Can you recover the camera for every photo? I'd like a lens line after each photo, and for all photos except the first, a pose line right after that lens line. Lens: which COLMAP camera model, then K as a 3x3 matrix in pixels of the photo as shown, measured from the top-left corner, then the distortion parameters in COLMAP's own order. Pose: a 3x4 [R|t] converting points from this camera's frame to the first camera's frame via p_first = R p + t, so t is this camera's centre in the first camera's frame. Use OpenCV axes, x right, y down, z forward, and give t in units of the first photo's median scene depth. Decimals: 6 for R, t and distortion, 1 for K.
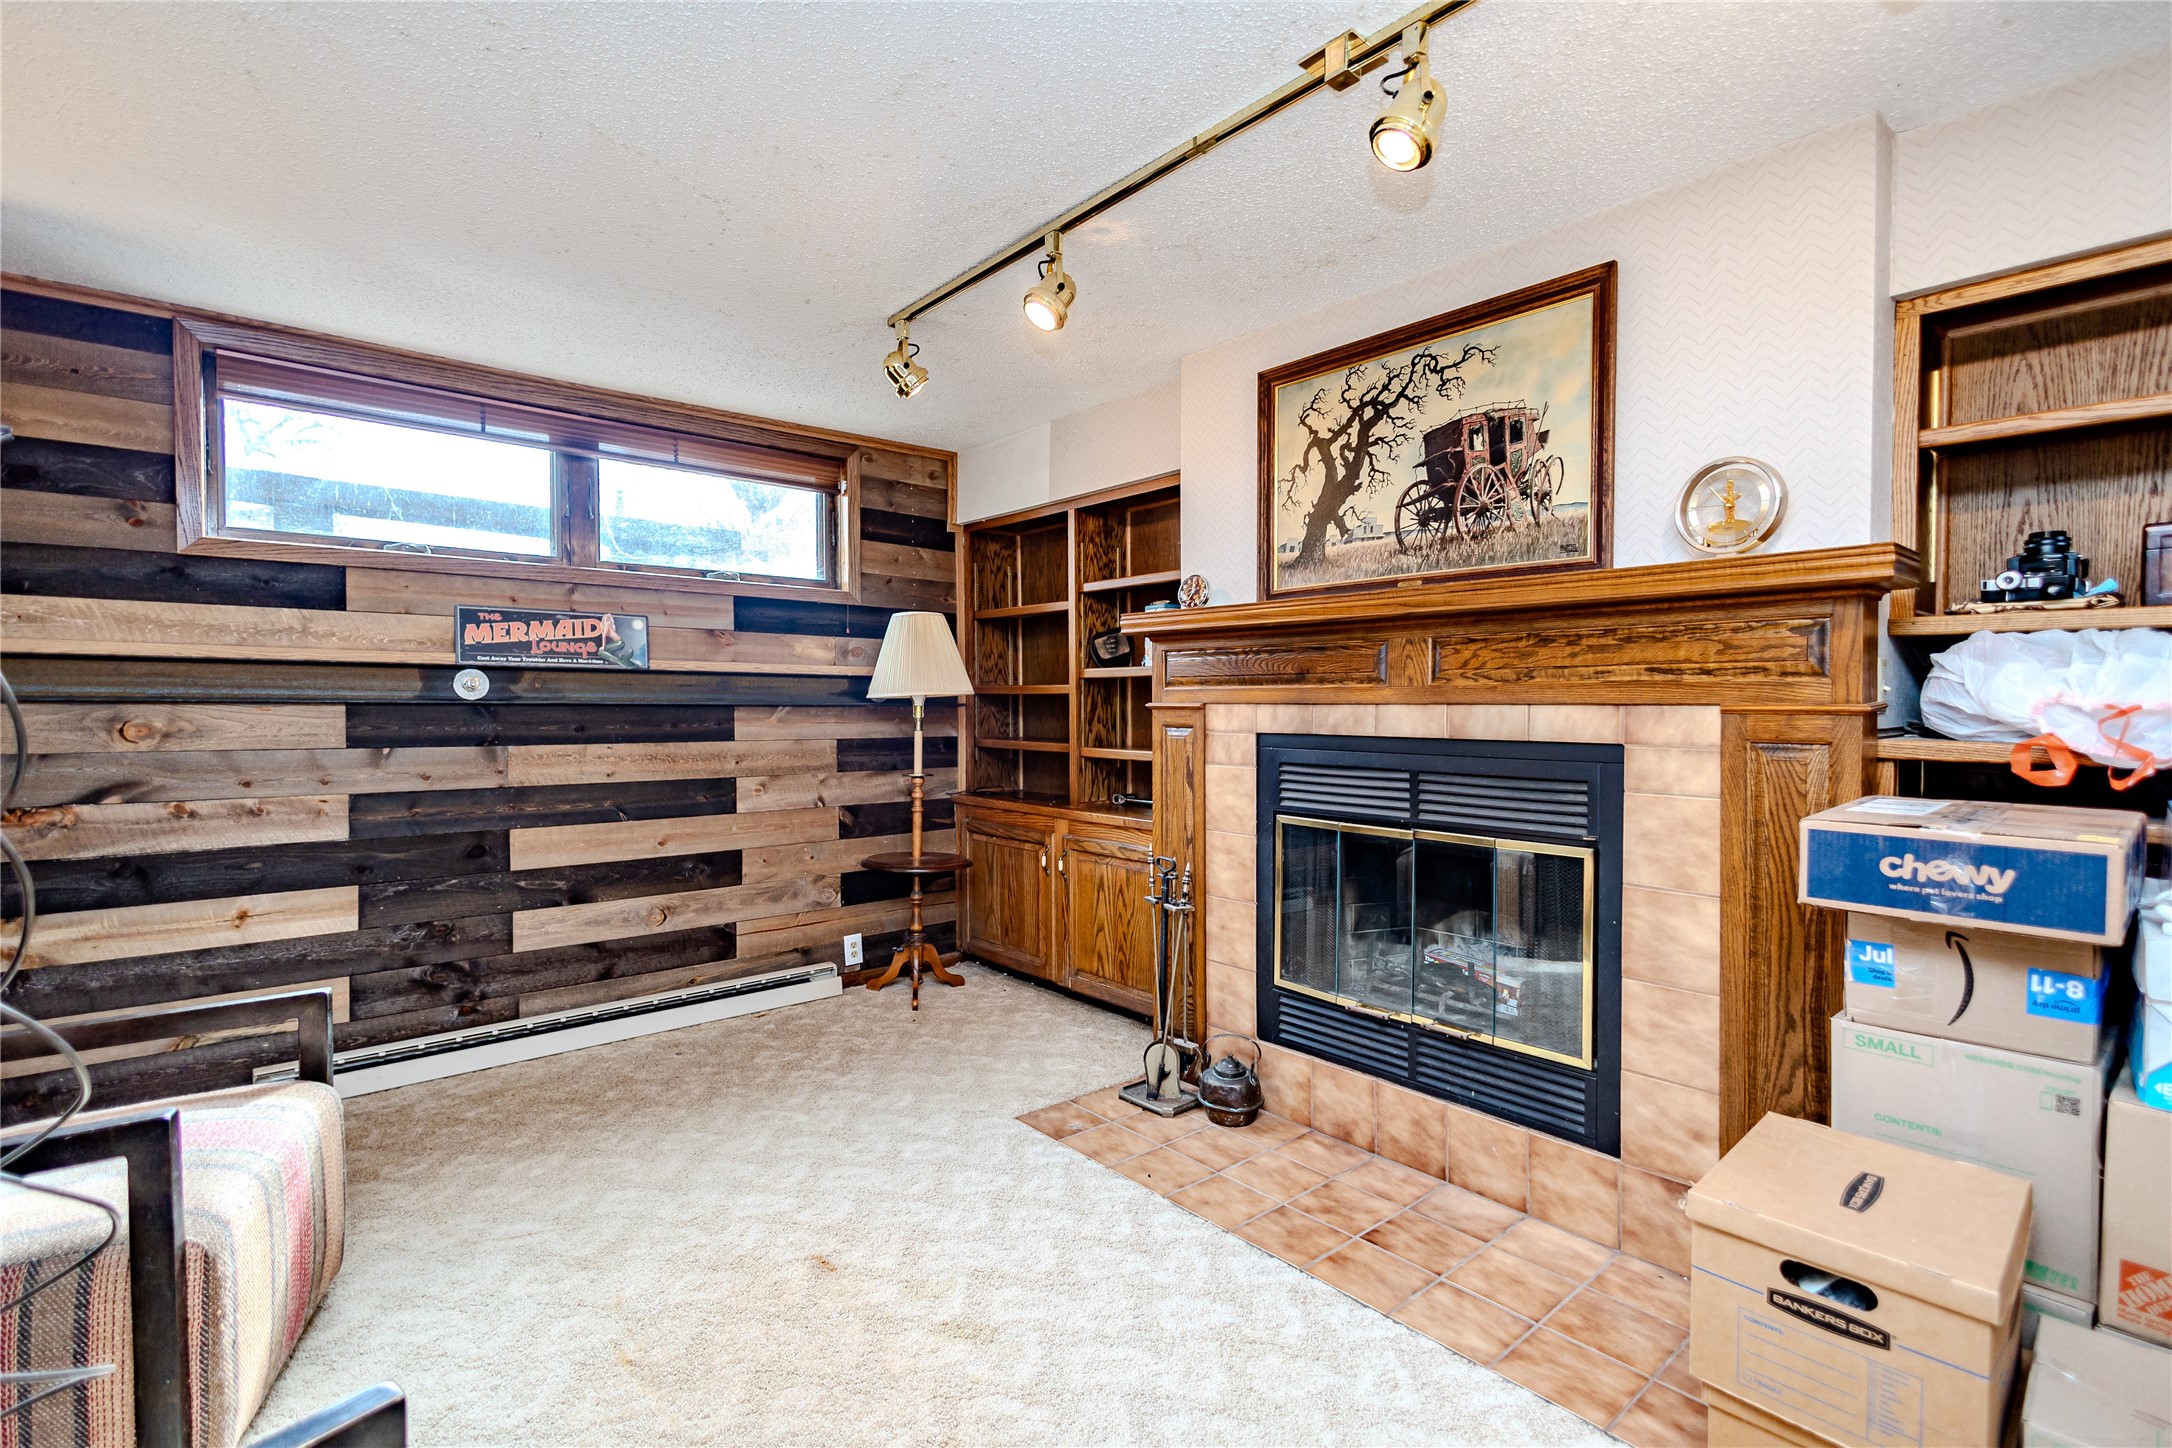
lens RADIAL K [[994.8, 0, 1076.5], [0, 994.8, 718.8], [0, 0, 1]] dist [0.007116, -0.000616]
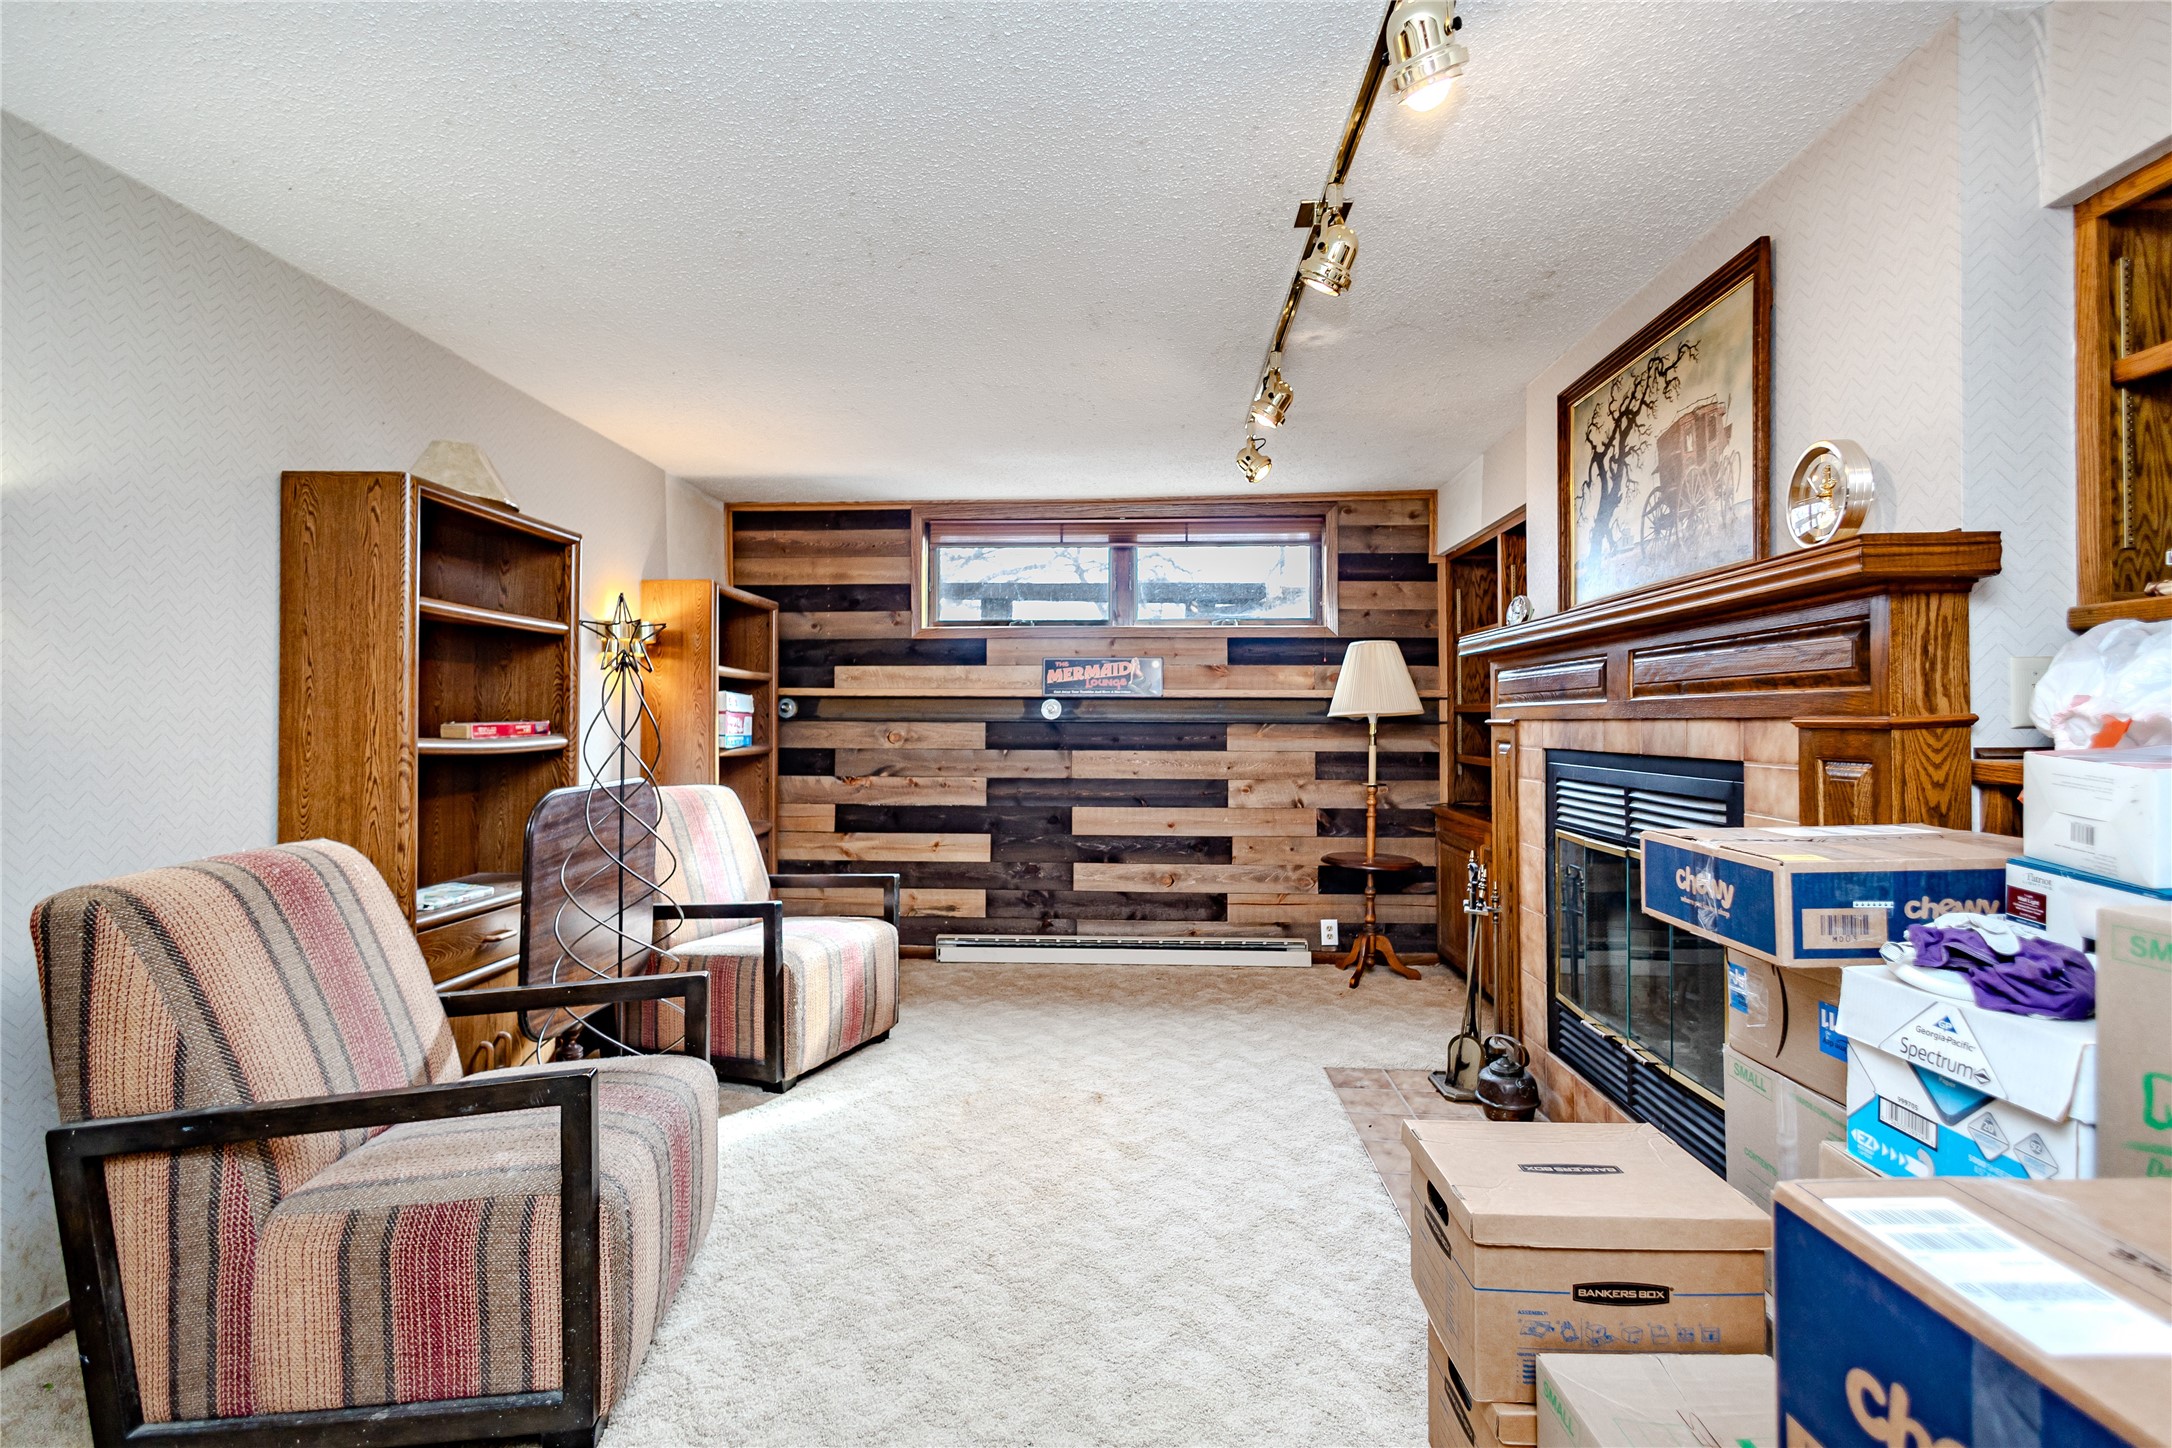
lens RADIAL K [[994.8, 0, 1076.5], [0, 994.8, 718.8], [0, 0, 1]] dist [0.007116, -0.000616]
pose [[0.717941, -0.004489, -0.696089, 0.462287], [-0.009910, 0.999812, -0.016669, 0.004734], [0.696033, 0.018865, 0.717762, -0.059456]]
